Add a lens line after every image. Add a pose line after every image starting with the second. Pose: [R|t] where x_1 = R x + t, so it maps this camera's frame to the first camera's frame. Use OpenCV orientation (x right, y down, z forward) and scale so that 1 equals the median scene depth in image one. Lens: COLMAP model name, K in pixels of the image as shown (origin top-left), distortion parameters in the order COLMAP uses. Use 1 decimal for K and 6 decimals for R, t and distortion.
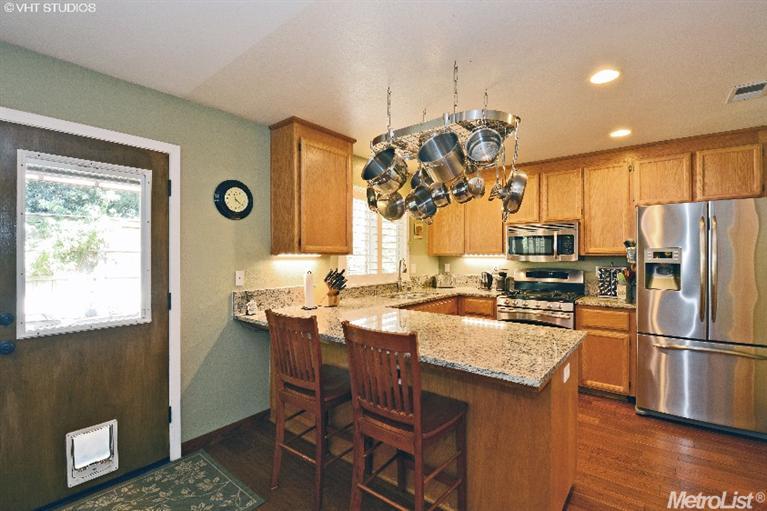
lens RADIAL K [[343.7, 0, 383.5], [0, 343.7, 255.5], [0, 0, 1]] dist [0.000187, -0.011403]
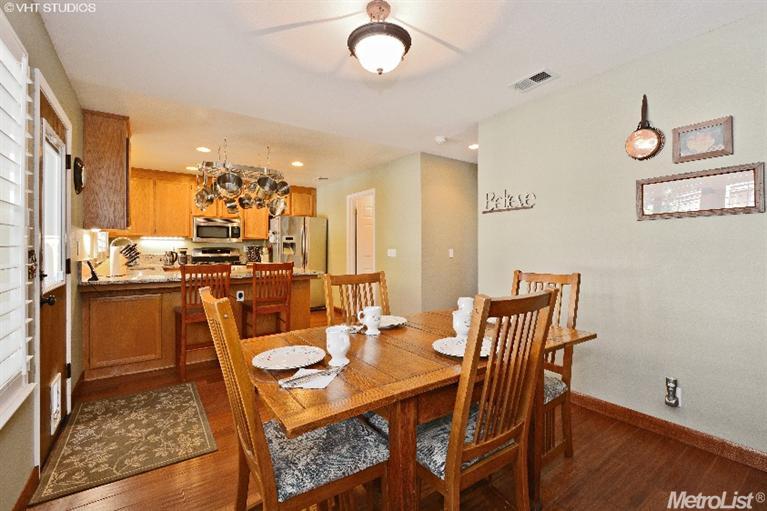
lens RADIAL K [[343.7, 0, 383.5], [0, 343.7, 255.5], [0, 0, 1]] dist [0.000187, -0.011403]
pose [[0.278865, -0.016386, 0.960190, -0.900095], [-0.001734, 0.999844, 0.017566, 0.051050], [-0.960329, -0.006563, 0.278794, -0.169010]]
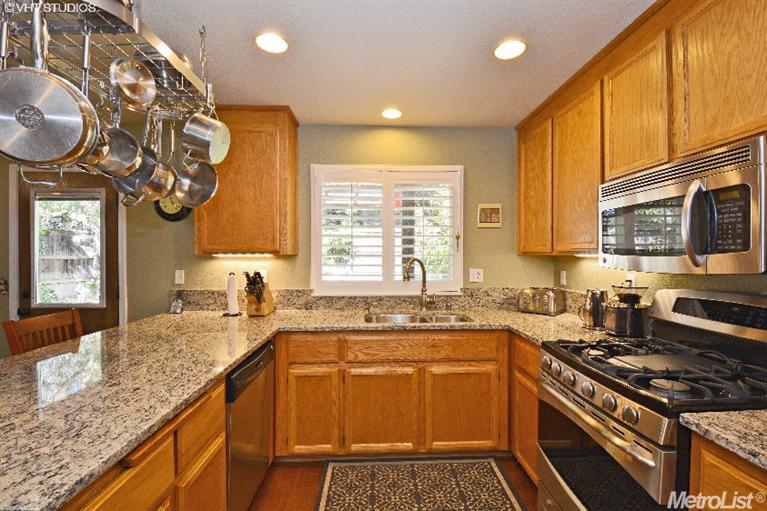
lens RADIAL K [[343.7, 0, 383.5], [0, 343.7, 255.5], [0, 0, 1]] dist [0.000187, -0.011403]
pose [[0.650532, 0.000959, -0.759478, 0.578123], [0.000115, 0.999999, 0.001361, -0.000346], [0.759479, -0.000973, 0.650532, 0.585819]]
